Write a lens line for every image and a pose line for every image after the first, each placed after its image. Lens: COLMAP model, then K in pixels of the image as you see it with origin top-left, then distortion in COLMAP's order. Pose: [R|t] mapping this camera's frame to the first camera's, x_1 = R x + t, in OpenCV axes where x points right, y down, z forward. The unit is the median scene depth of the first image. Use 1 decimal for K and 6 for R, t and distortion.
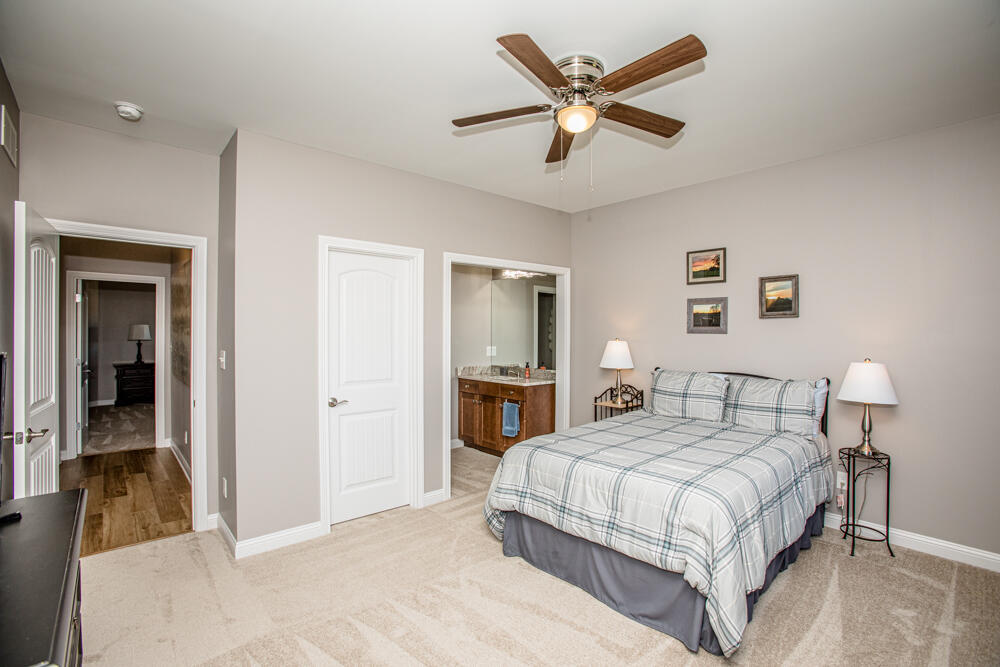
lens RADIAL K [[453.8, 0, 500.0], [0, 453.8, 333.5], [0, 0, 1]] dist [-0.068848, 0.025078]
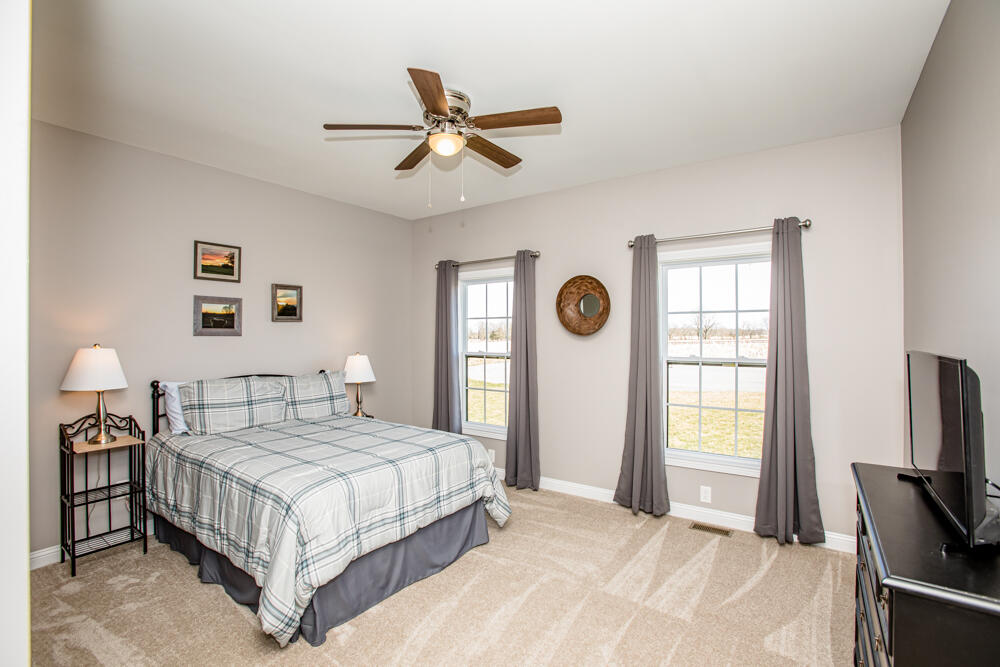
lens RADIAL K [[453.8, 0, 500.0], [0, 453.8, 333.5], [0, 0, 1]] dist [-0.068848, 0.025078]
pose [[-0.207706, 0.004021, 0.978183, -0.554780], [0.008660, 0.999960, -0.002272, 0.002015], [-0.978153, 0.007999, -0.207732, 0.649788]]
